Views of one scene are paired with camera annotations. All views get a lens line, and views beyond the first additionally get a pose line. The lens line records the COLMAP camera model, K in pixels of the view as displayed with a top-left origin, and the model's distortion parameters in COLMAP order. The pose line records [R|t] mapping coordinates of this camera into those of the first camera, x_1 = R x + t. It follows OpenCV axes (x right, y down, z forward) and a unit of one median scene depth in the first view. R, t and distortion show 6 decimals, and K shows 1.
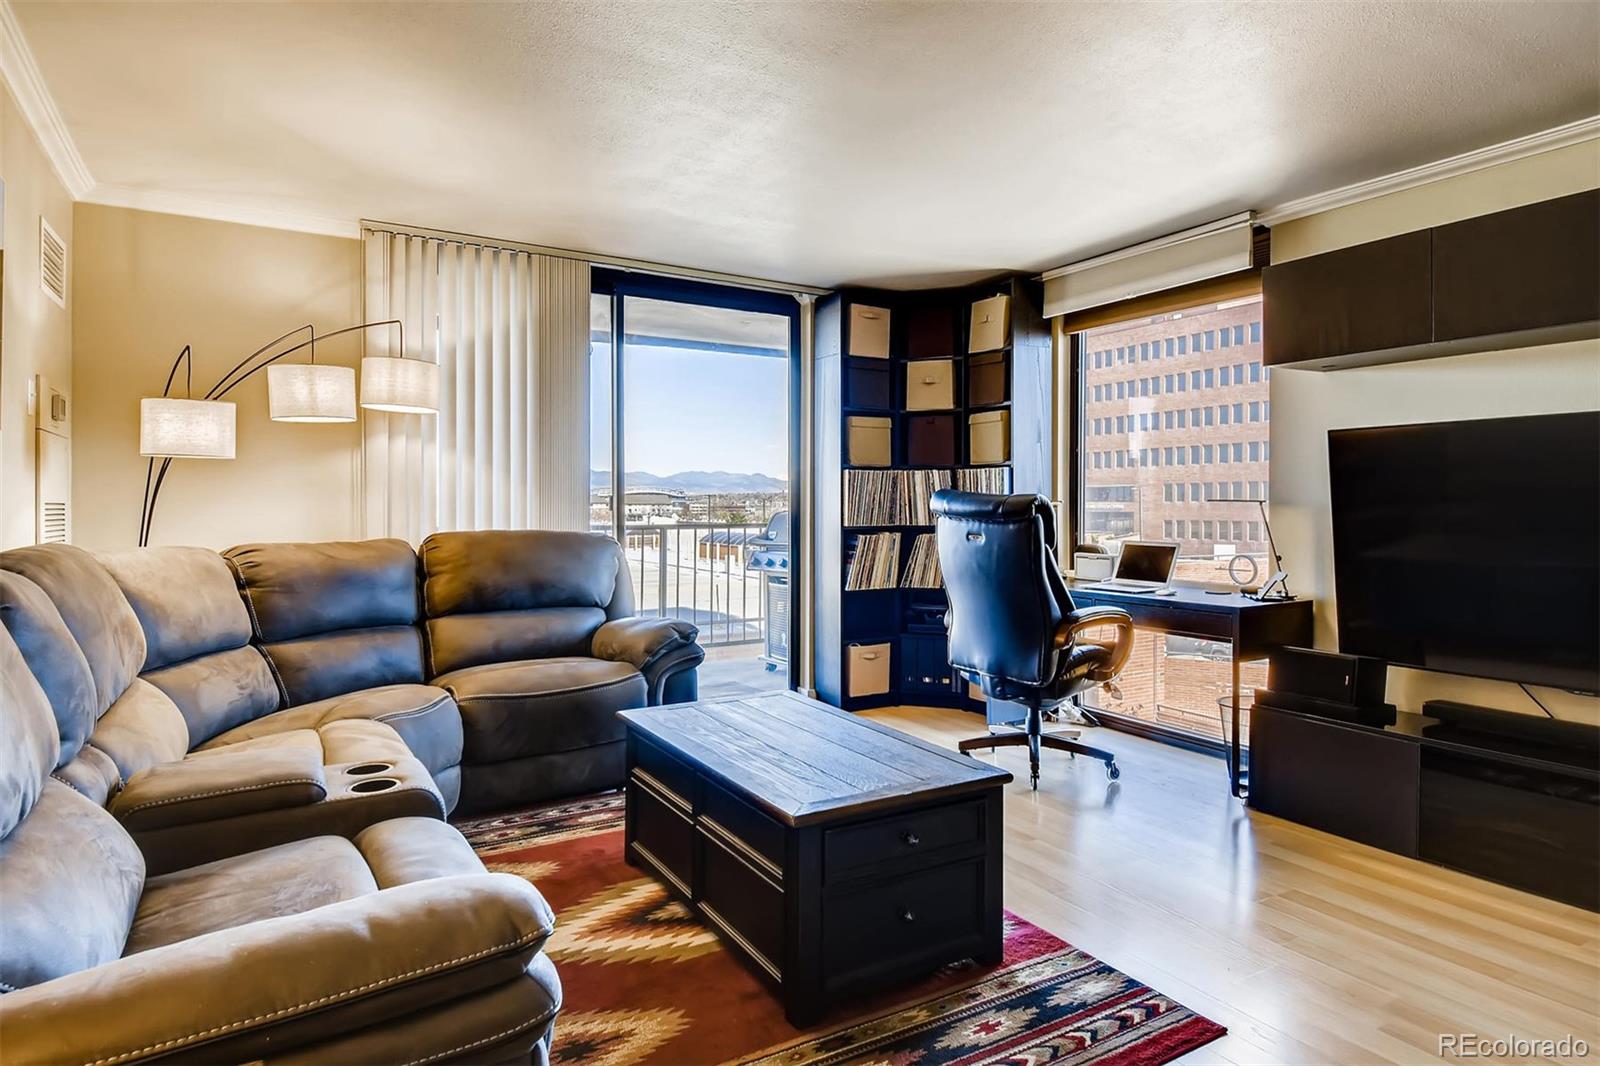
lens RADIAL K [[908.2, 0, 816.5], [0, 908.2, 523.2], [0, 0, 1]] dist [0.020695, -0.010839]
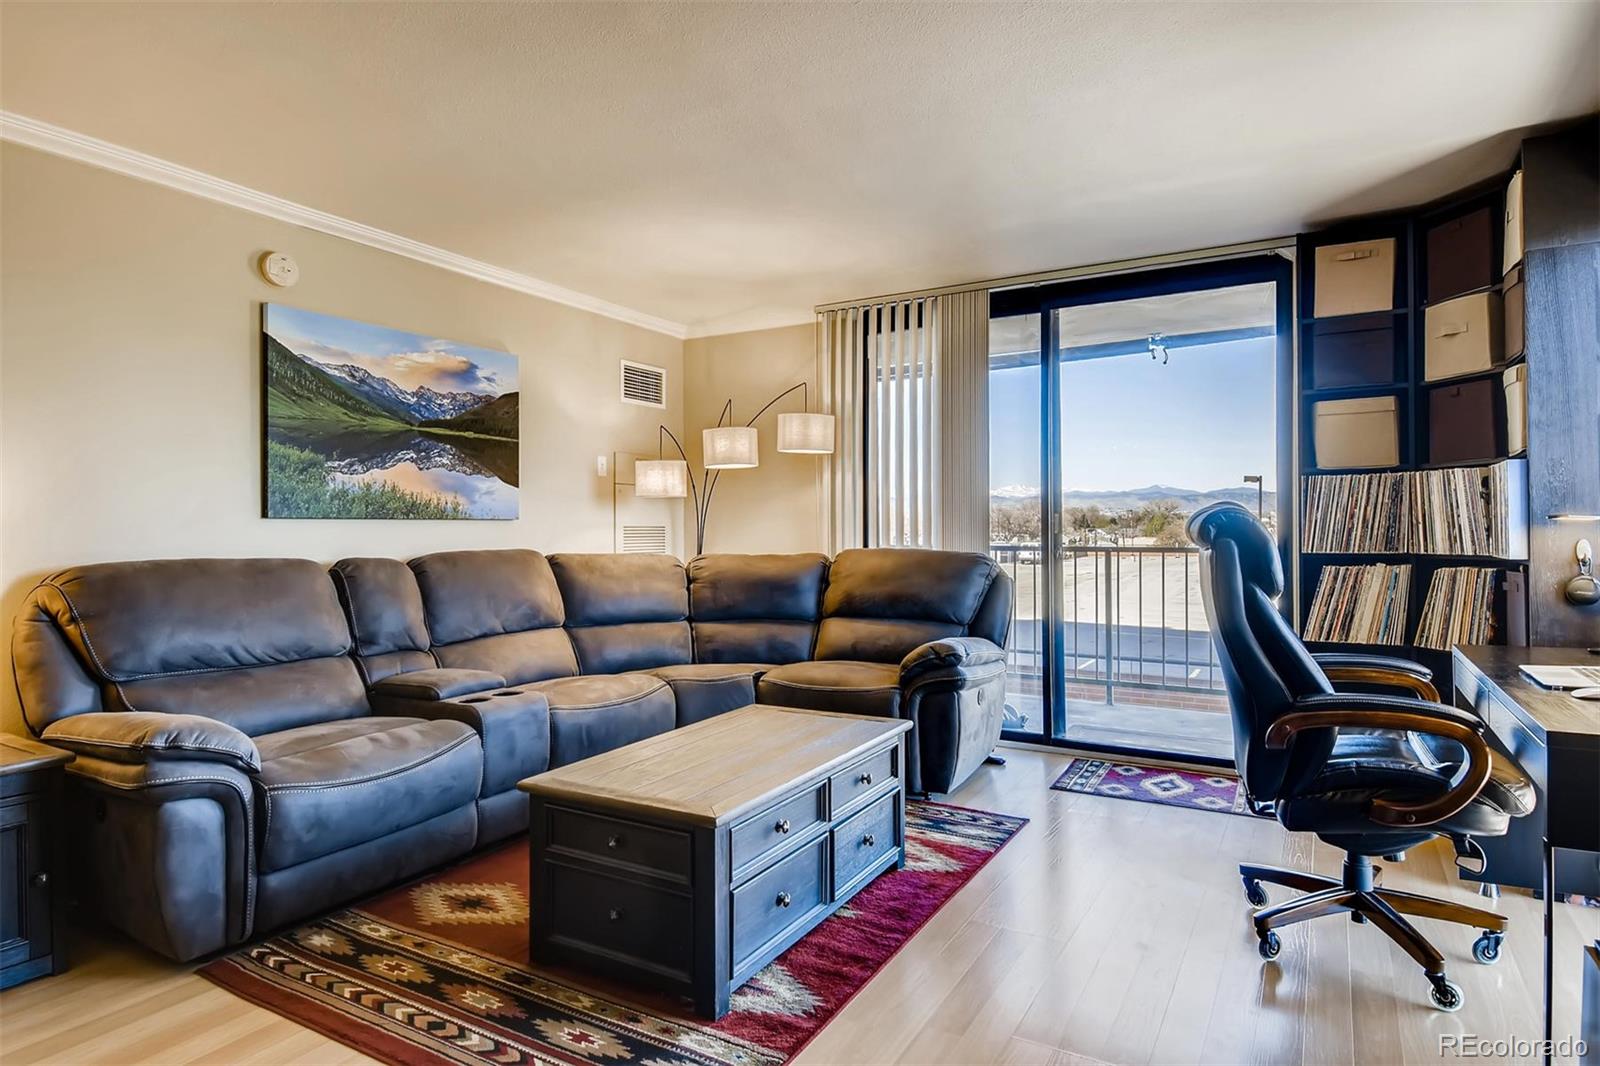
lens RADIAL K [[908.2, 0, 801.4], [0, 908.2, 529.5], [0, 0, 1]] dist [0.020695, -0.010839]
pose [[0.474831, 0.000744, -0.880077, 0.475912], [-0.011828, 0.999915, -0.005536, -0.006582], [0.879998, 0.013038, 0.474799, 0.284352]]
